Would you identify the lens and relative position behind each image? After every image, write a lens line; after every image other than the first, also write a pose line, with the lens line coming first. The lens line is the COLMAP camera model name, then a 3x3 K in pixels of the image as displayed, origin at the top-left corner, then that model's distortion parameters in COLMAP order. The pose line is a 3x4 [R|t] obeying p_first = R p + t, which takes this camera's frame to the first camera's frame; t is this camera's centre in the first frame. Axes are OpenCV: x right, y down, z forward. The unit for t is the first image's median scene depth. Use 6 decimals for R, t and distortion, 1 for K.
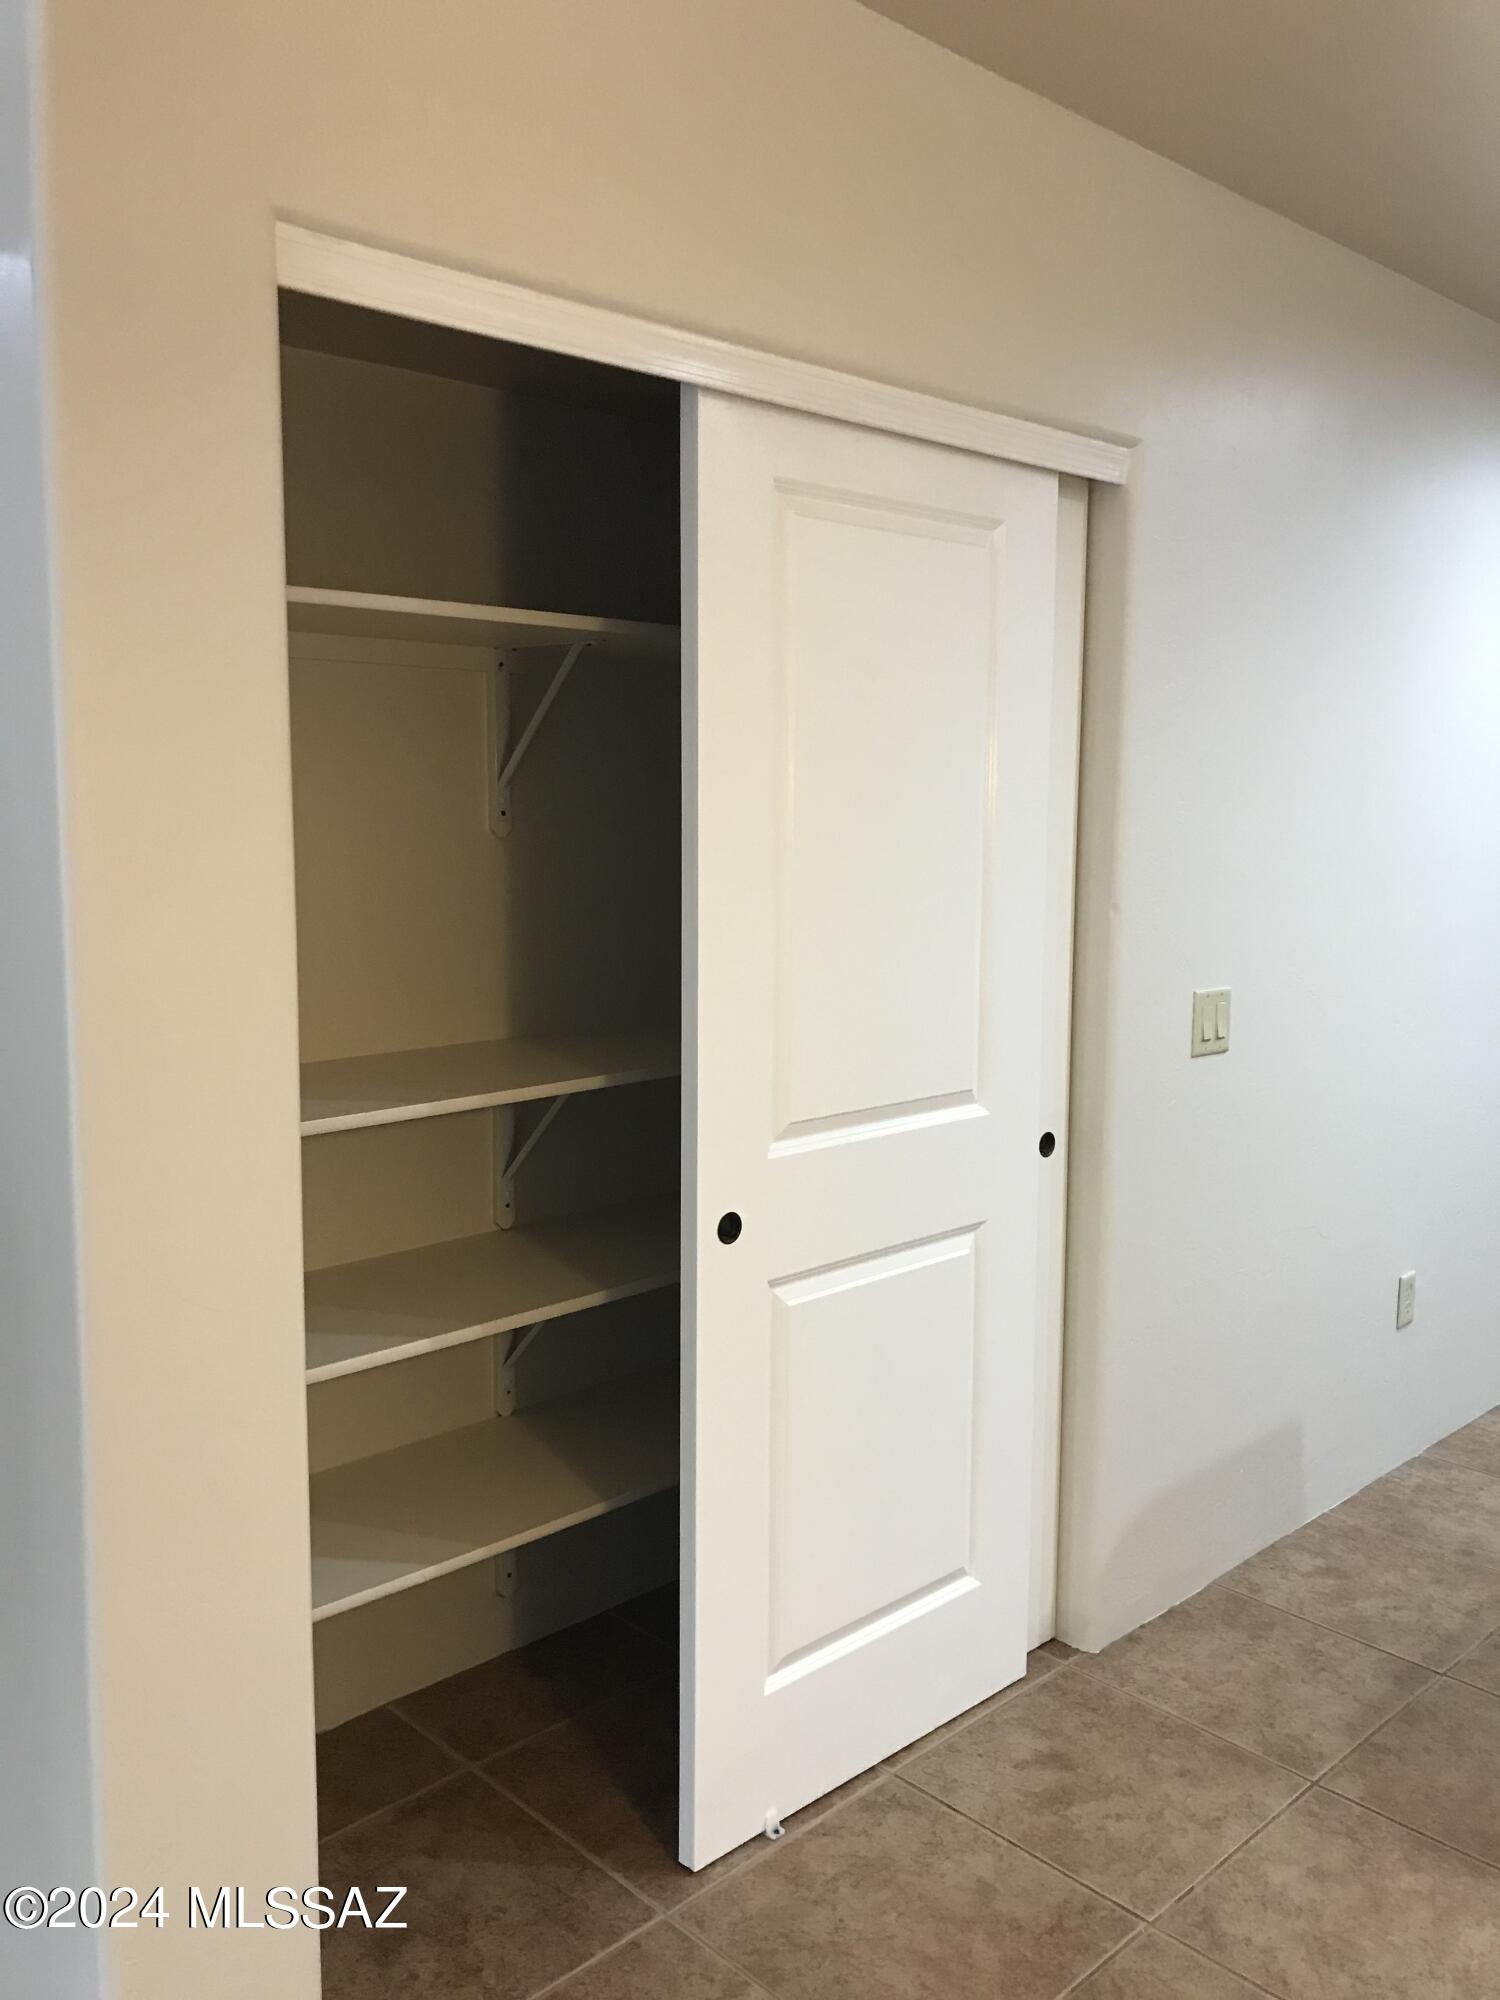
lens RADIAL K [[1656.9, 0, 753.7], [0, 1656.9, 1013.8], [0, 0, 1]] dist [0.031976, -0.035582]
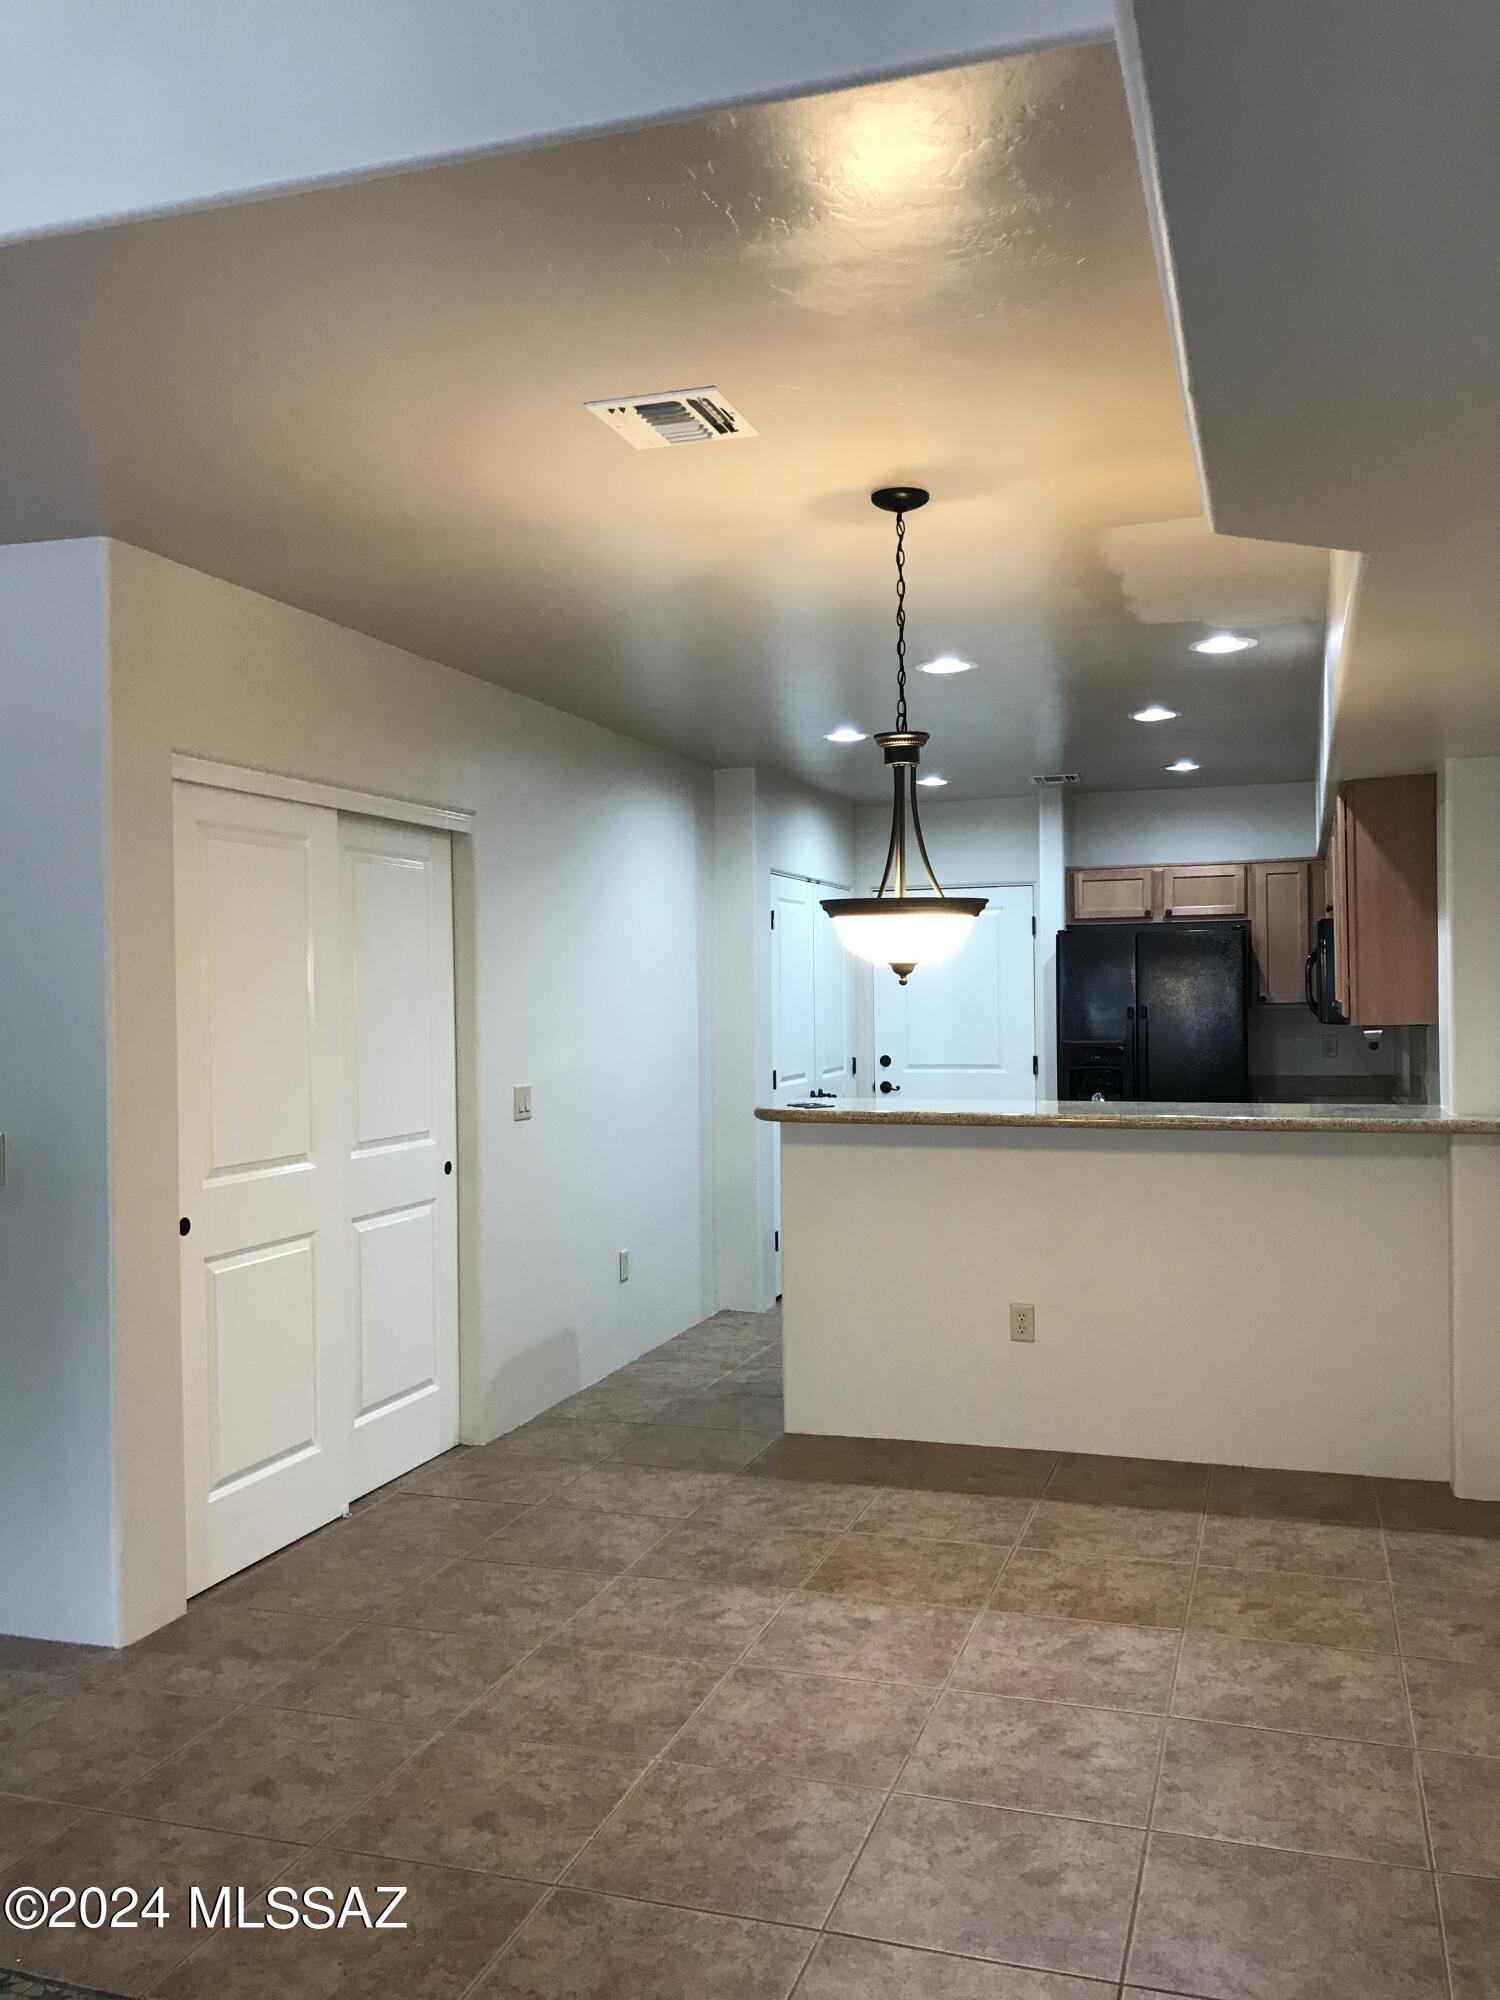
lens RADIAL K [[1656.9, 0, 756.2], [0, 1656.9, 1003.0], [0, 0, 1]] dist [0.031976, -0.035582]
pose [[0.887544, -0.018442, 0.460353, -0.371201], [0.078662, 0.990593, -0.111973, 0.128714], [-0.453958, 0.135593, 0.880646, -0.839713]]
